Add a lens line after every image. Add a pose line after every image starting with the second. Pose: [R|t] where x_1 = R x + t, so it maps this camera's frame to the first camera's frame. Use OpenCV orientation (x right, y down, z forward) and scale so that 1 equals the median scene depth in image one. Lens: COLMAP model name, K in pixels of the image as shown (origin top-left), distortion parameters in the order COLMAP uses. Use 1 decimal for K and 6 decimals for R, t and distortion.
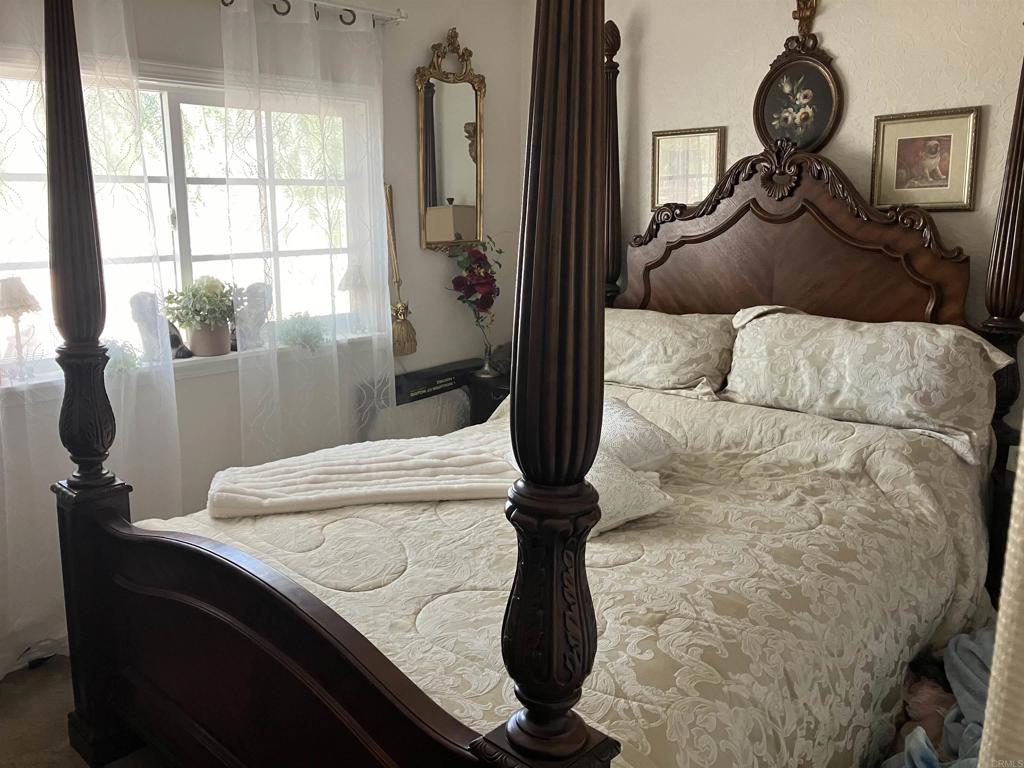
lens RADIAL K [[847.2, 0, 512.0], [0, 847.2, 384.0], [0, 0, 1]] dist [0.006712, 0.008993]
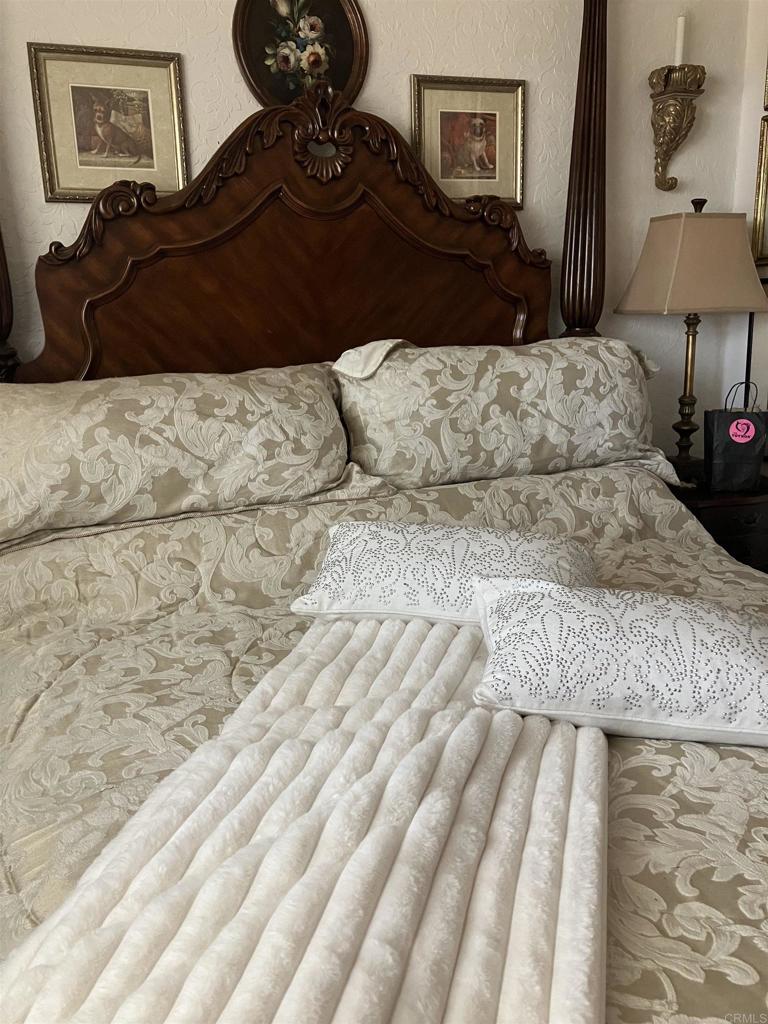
lens RADIAL K [[847.2, 0, 384.0], [0, 847.2, 512.0], [0, 0, 1]] dist [0.006712, 0.008993]
pose [[0.422439, -0.227844, 0.877287, -0.323277], [0.205411, 0.966773, 0.152174, -0.065331], [-0.882809, 0.115920, 0.455204, 0.739434]]
